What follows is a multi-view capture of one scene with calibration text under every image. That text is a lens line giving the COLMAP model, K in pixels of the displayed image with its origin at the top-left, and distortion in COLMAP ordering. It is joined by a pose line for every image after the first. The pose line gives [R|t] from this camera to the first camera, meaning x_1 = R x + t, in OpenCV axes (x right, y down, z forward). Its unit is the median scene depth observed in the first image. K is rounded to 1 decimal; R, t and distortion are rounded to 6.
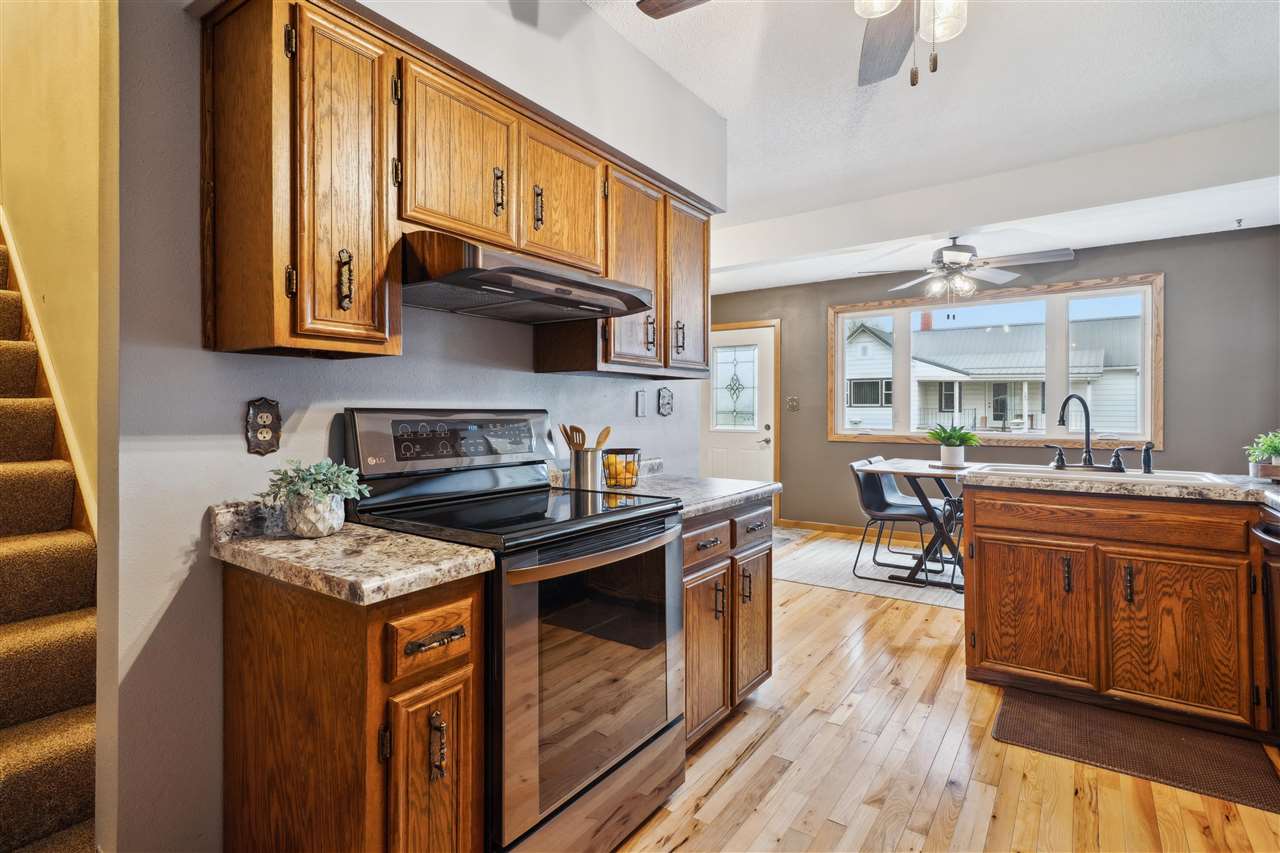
lens RADIAL K [[608.6, 0, 640.9], [0, 608.6, 409.6], [0, 0, 1]] dist [0.001877, -0.000220]
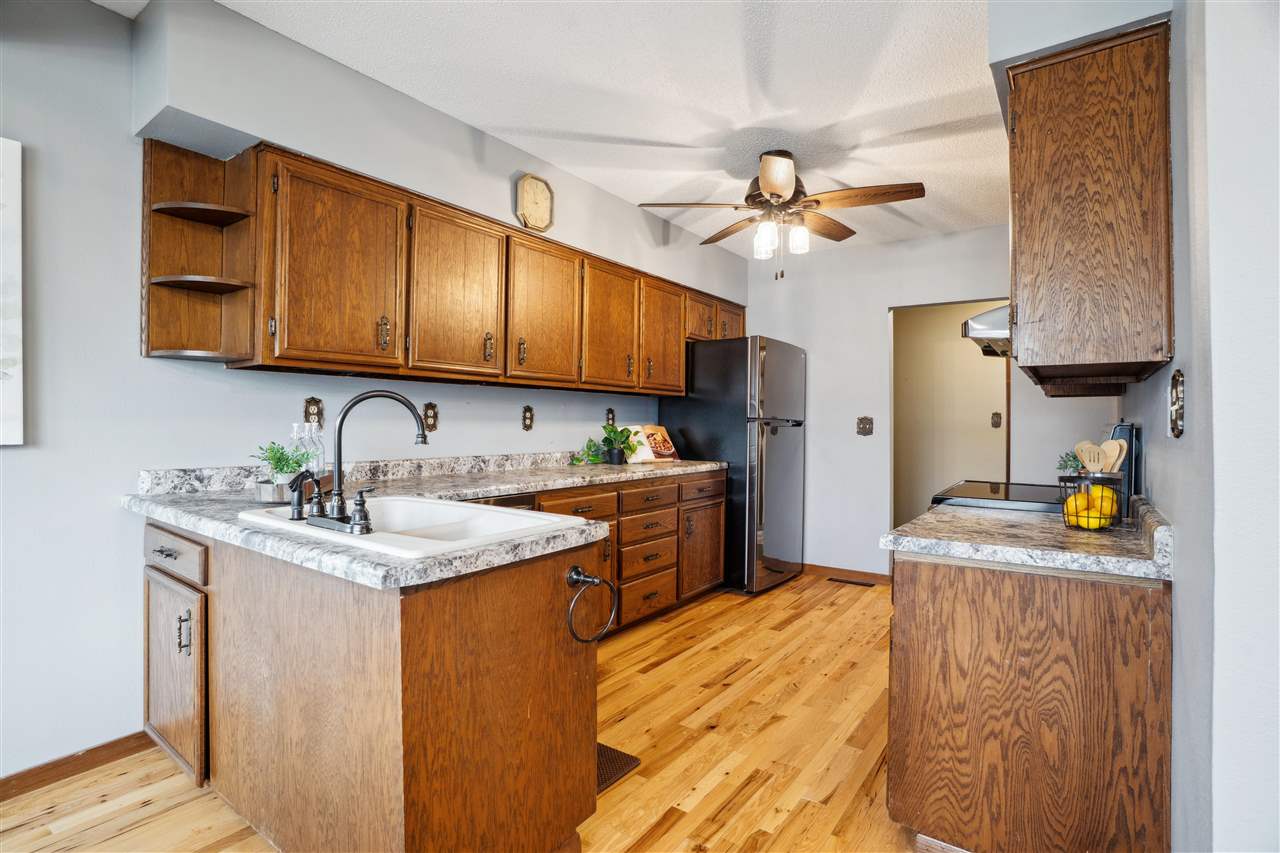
lens RADIAL K [[638.1, 0, 639.9], [0, 638.1, 423.3], [0, 0, 1]] dist [-0.087050, 0.043070]
pose [[-0.999966, -0.006565, -0.004990, 0.551000], [-0.006563, 0.999978, -0.000414, 0.005490], [0.004992, -0.000381, -0.999987, 1.861417]]
